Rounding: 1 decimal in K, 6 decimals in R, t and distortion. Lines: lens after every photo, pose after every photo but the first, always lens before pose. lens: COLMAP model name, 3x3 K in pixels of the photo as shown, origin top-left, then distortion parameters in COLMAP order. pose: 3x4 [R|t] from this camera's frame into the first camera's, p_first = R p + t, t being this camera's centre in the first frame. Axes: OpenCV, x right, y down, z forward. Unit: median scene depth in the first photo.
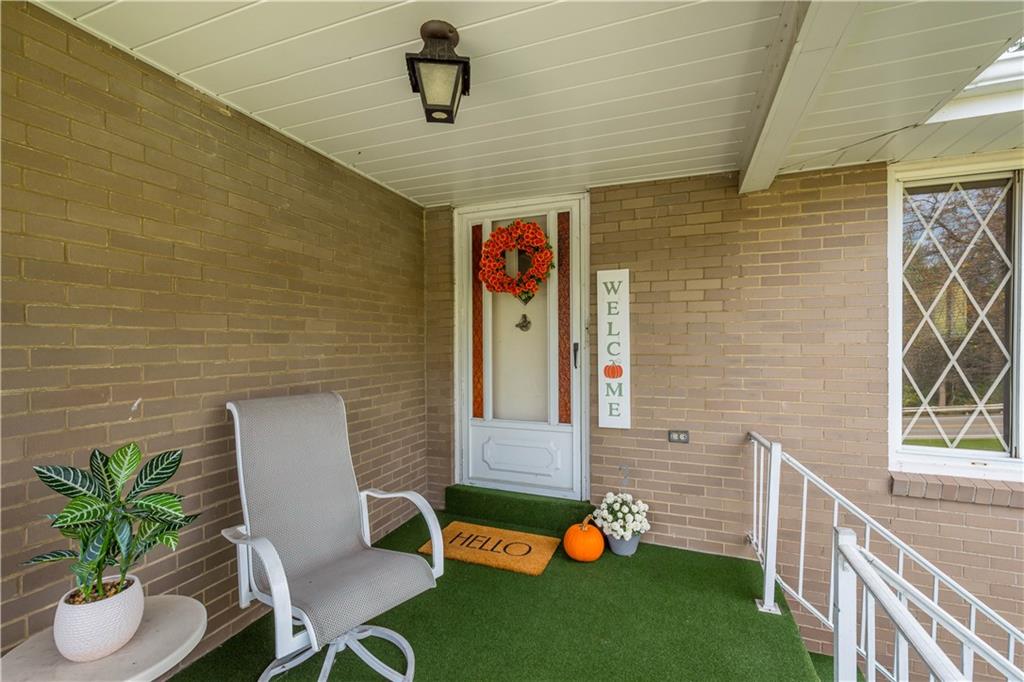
lens RADIAL K [[447.1, 0, 512.0], [0, 447.1, 341.0], [0, 0, 1]] dist [0.000421, -0.000105]
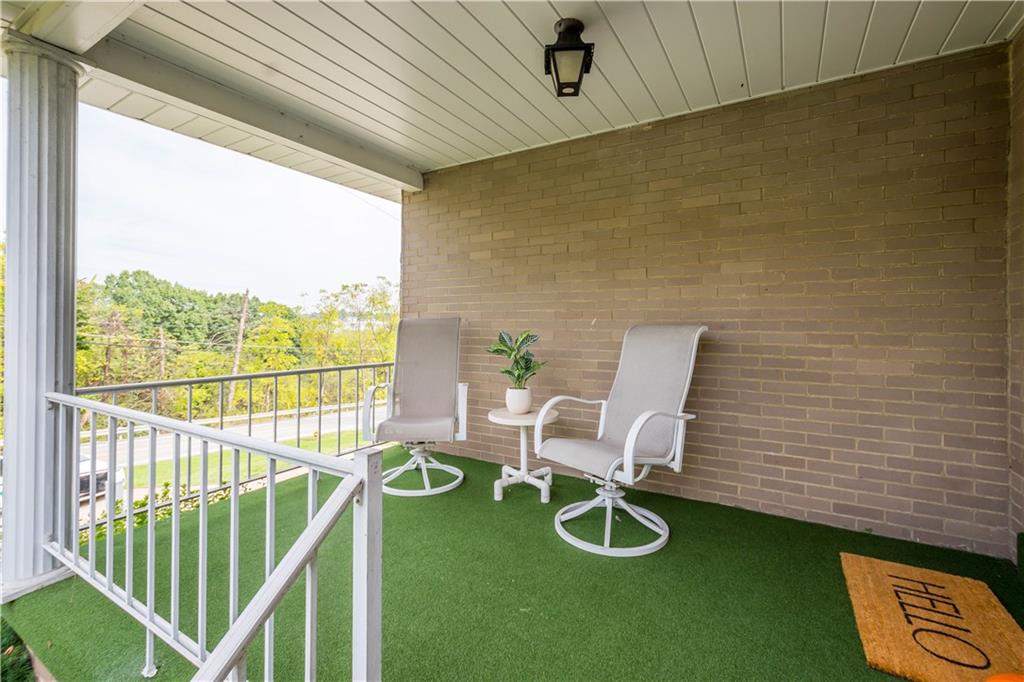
lens RADIAL K [[453.7, 0, 509.6], [0, 453.7, 318.8], [0, 0, 1]] dist [0.000381, -0.000057]
pose [[-0.182901, -0.015386, -0.983011, 0.731809], [-0.003263, 0.999882, -0.015043, 0.109286], [0.983126, 0.000456, -0.182930, 0.689824]]
